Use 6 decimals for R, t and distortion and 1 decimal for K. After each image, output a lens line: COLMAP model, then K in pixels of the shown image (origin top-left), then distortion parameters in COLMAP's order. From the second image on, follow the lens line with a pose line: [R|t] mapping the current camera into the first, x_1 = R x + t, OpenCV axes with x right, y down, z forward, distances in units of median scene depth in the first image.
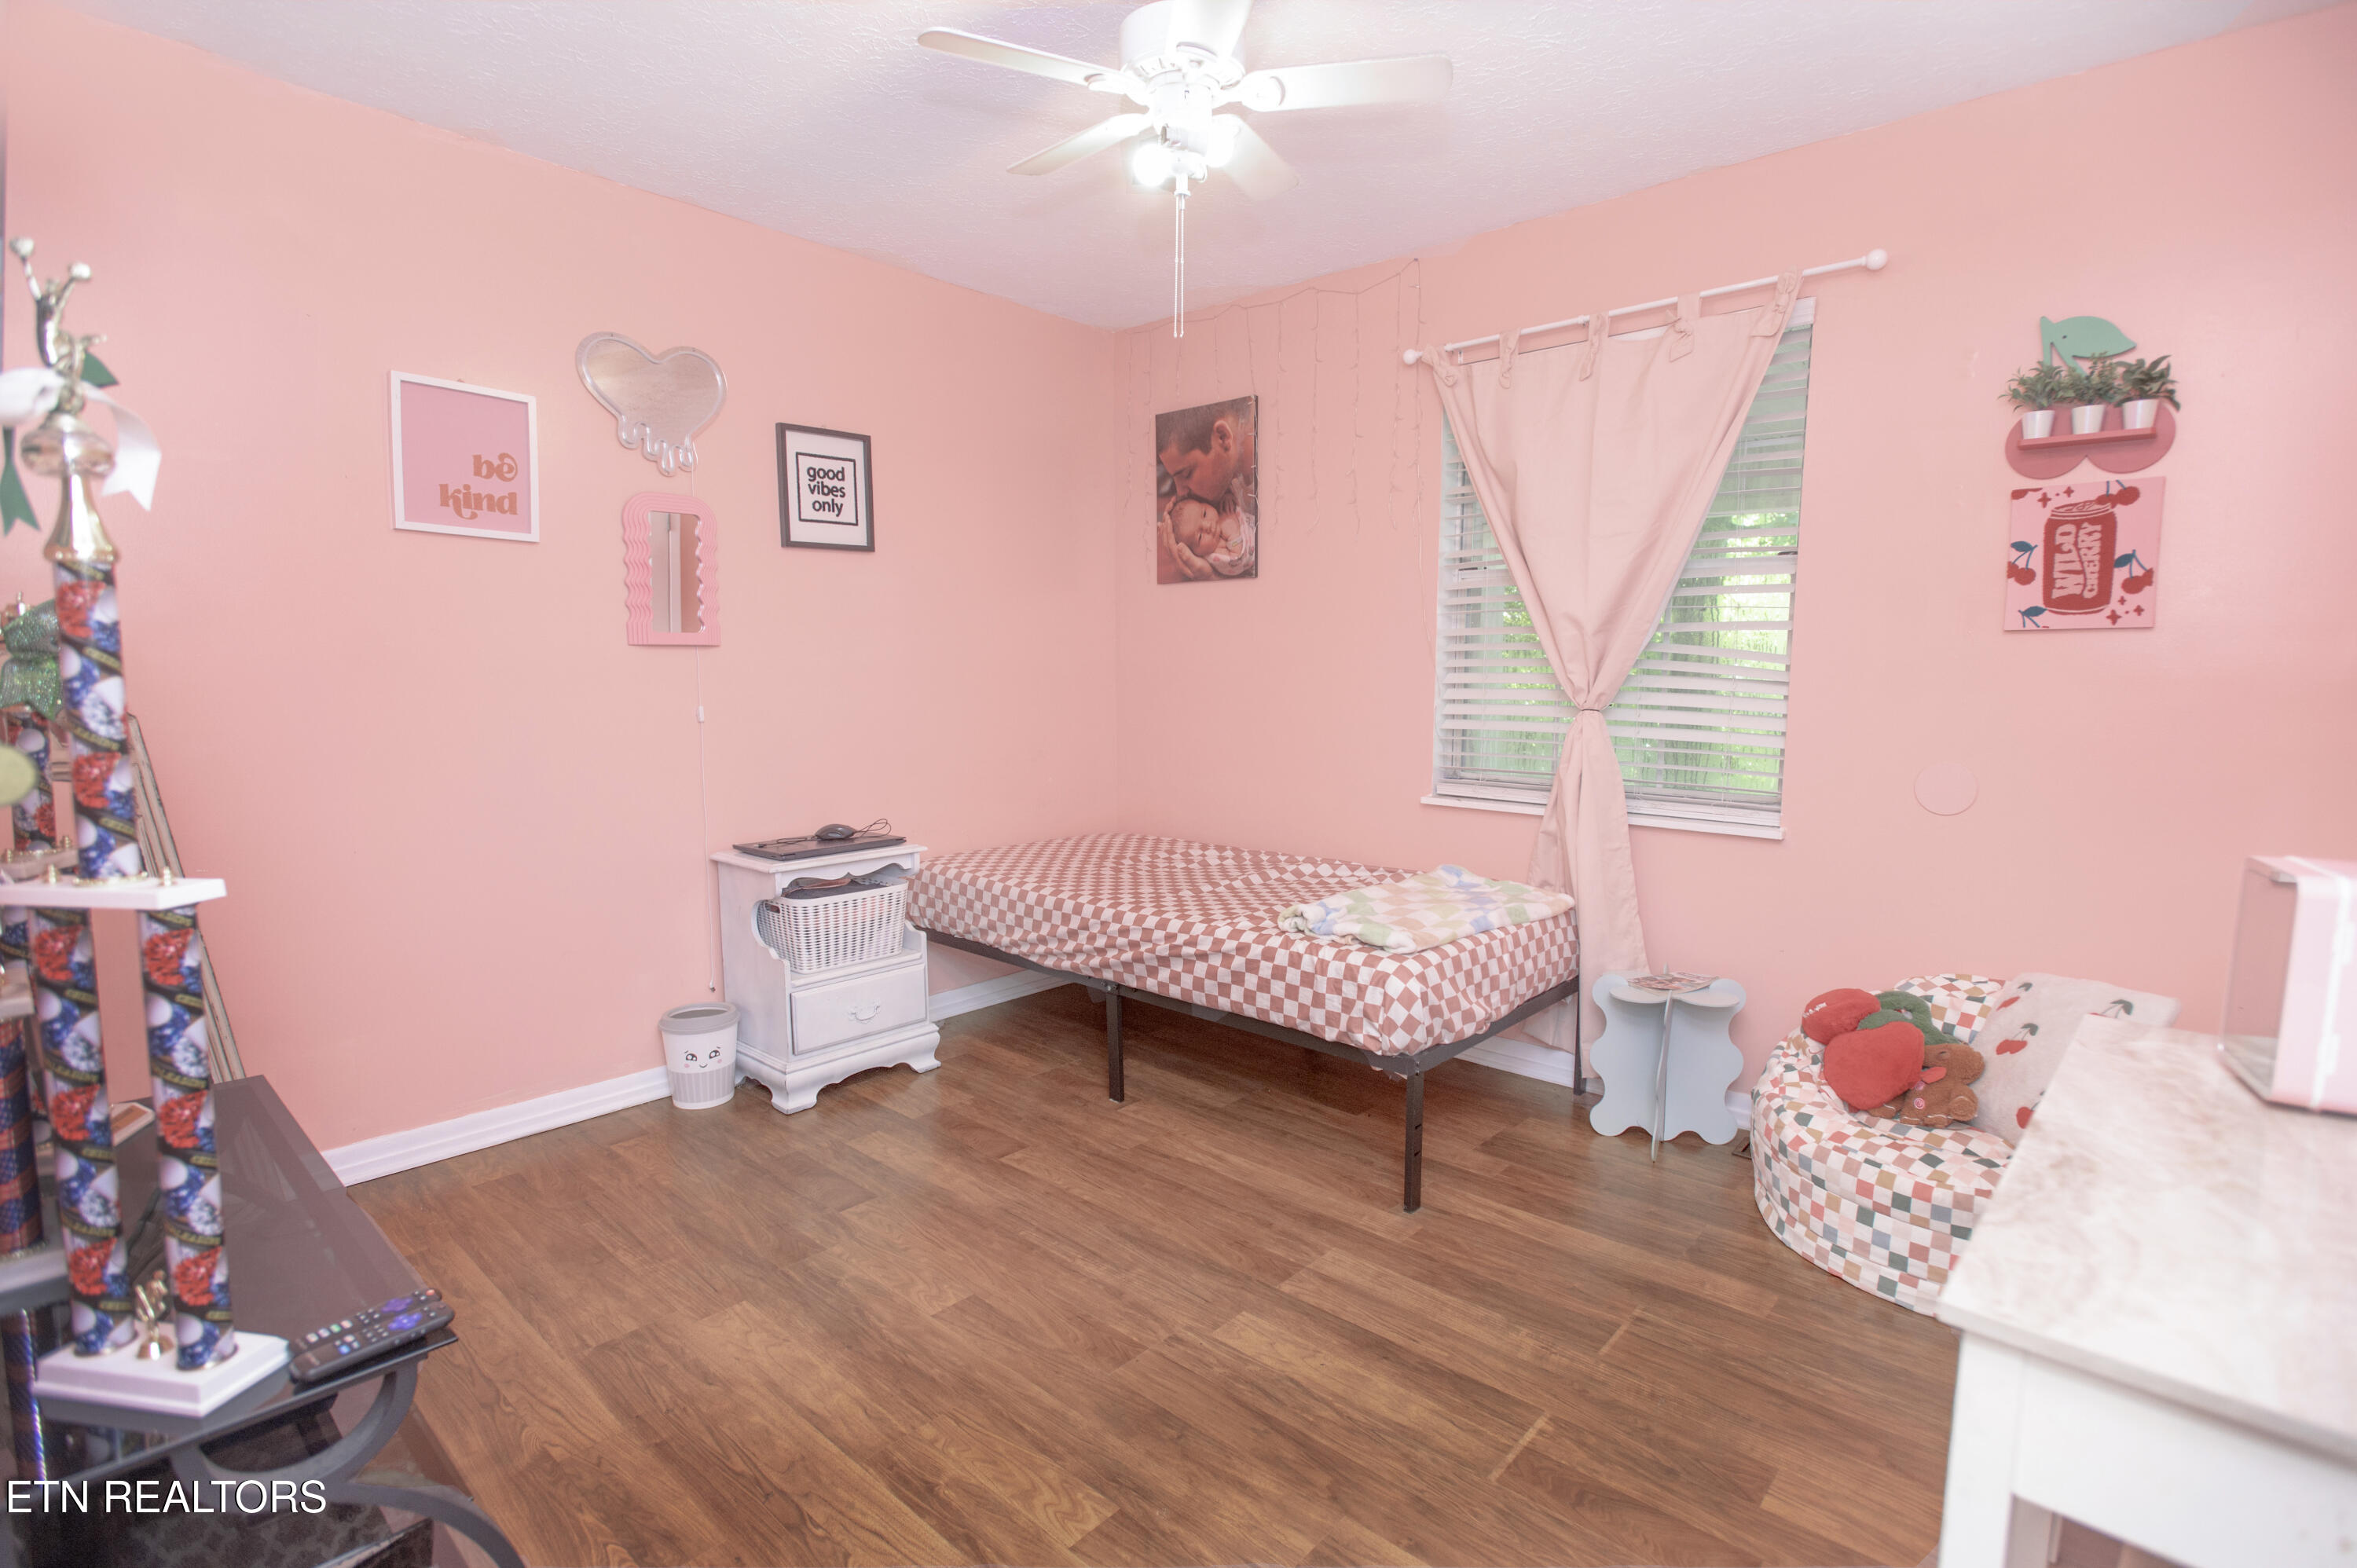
lens RADIAL K [[1074.2, 0, 1178.5], [0, 1074.2, 784.0], [0, 0, 1]] dist [-0.042948, 0.000051]
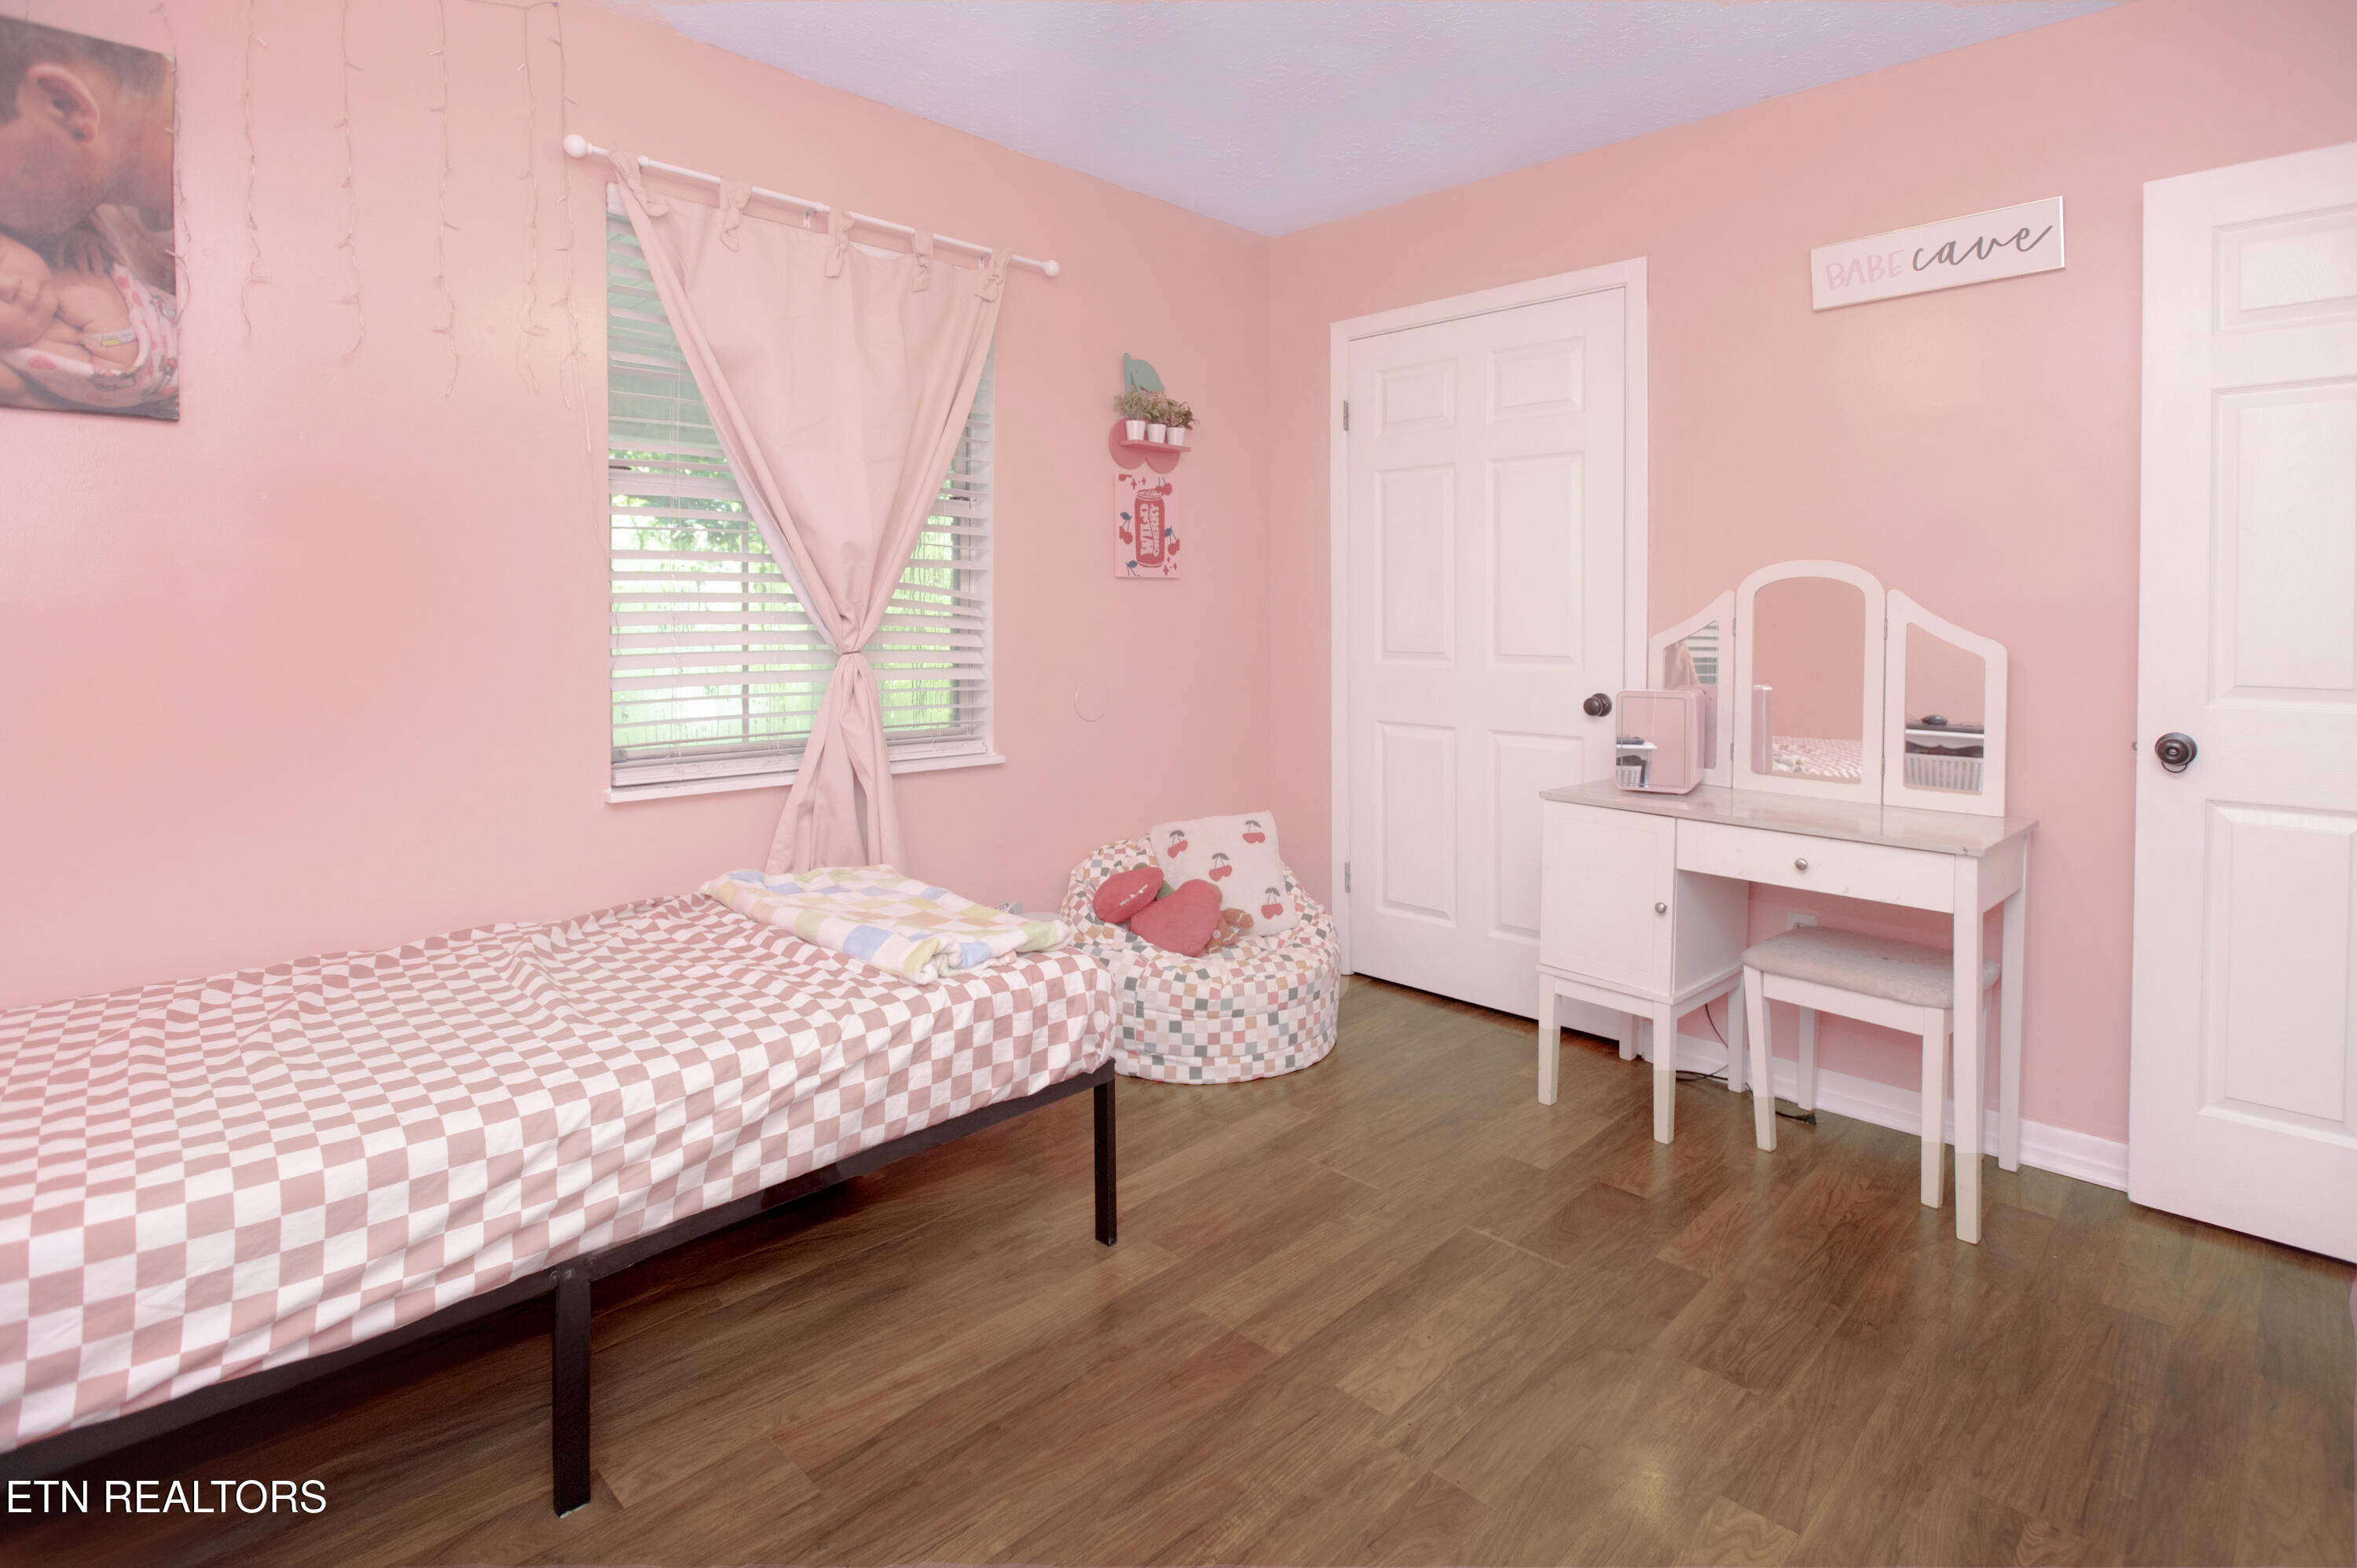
lens RADIAL K [[1158.7, 0, 1183.5], [0, 1158.7, 631.5], [0, 0, 1]] dist [-0.013770, -0.000665]
pose [[0.062405, -0.017646, 0.997895, -0.695328], [0.105904, 0.994316, 0.010960, -0.087175], [-0.992416, 0.104997, 0.063919, 0.845426]]
